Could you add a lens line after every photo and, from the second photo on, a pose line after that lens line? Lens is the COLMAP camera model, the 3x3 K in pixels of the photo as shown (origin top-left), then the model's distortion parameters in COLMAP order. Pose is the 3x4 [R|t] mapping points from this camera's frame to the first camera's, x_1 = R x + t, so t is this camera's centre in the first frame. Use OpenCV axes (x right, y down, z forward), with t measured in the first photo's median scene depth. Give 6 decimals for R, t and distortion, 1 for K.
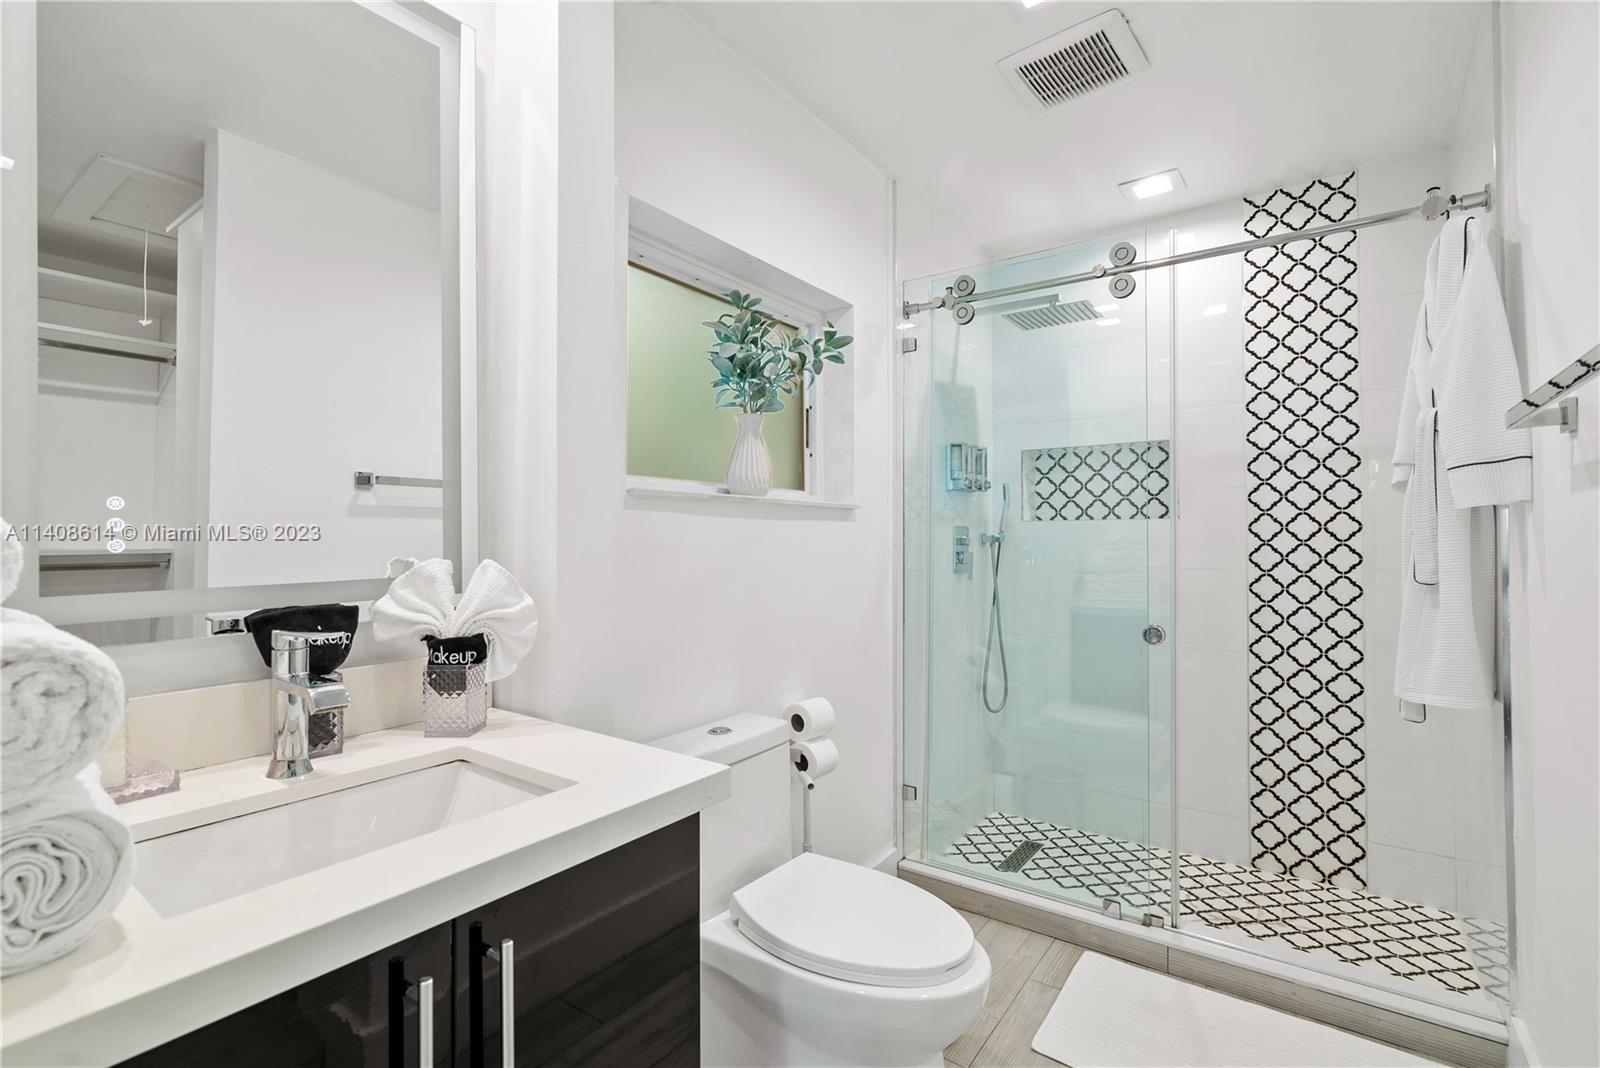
lens RADIAL K [[738.2, 0, 772.2], [0, 738.2, 524.8], [0, 0, 1]] dist [-0.003551, 0.000694]
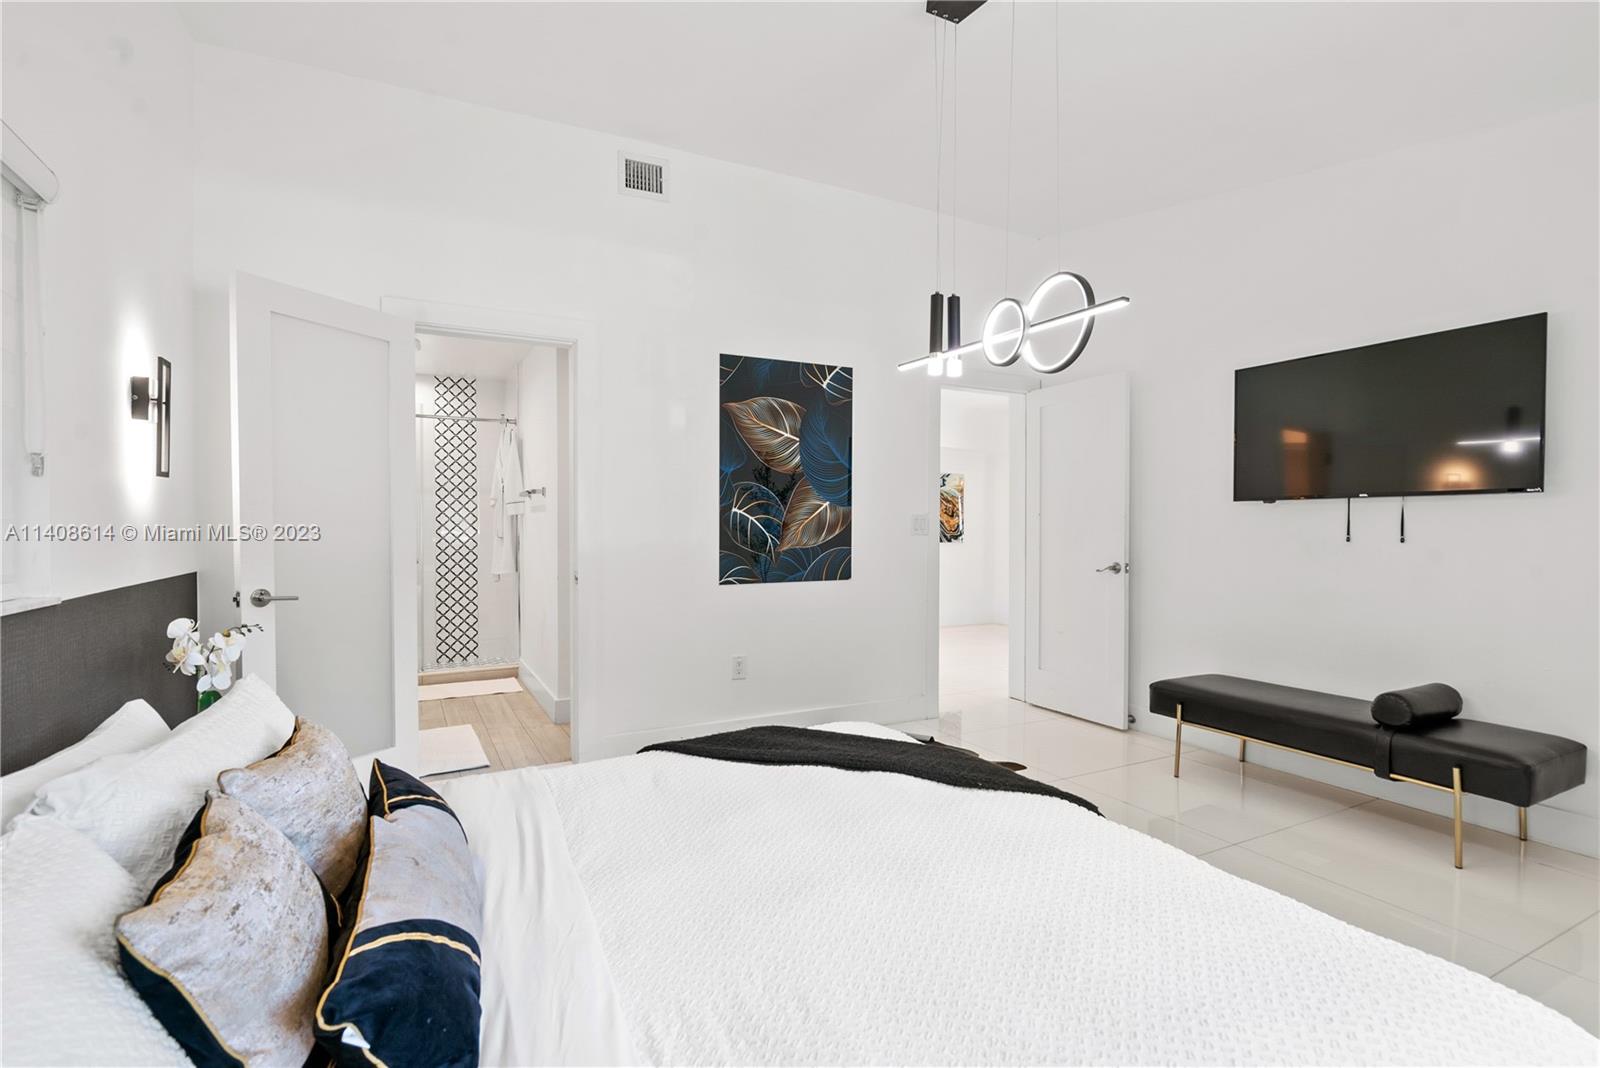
lens RADIAL K [[738.2, 0, 792.7], [0, 738.2, 534.1], [0, 0, 1]] dist [-0.003551, 0.000694]
pose [[0.424458, -0.015419, 0.905317, -1.022353], [-0.016143, 0.999567, 0.024593, -0.024879], [-0.905304, -0.025053, 0.424025, -1.047823]]
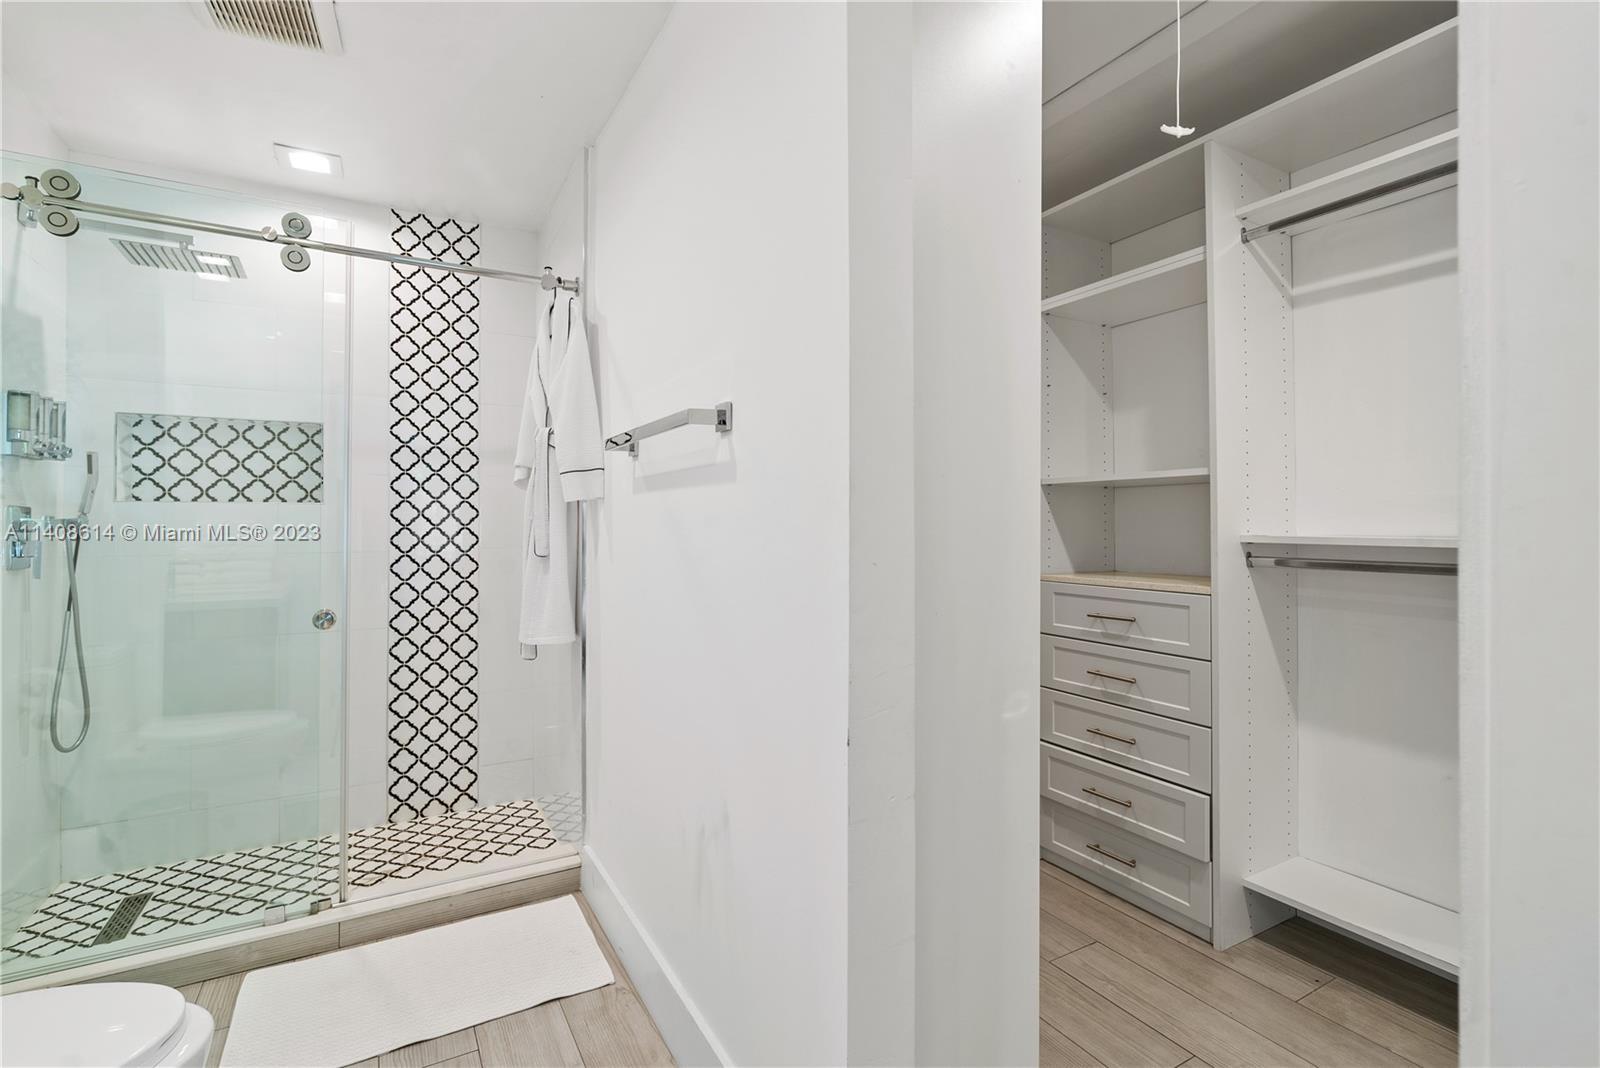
lens RADIAL K [[738.2, 0, 795.6], [0, 738.2, 518.1], [0, 0, 1]] dist [-0.003551, 0.000694]
pose [[0.399780, 0.007302, 0.916582, -0.117378], [-0.017062, 0.999854, -0.000524, 0.001472], [-0.916452, -0.015429, 0.399846, 0.015709]]
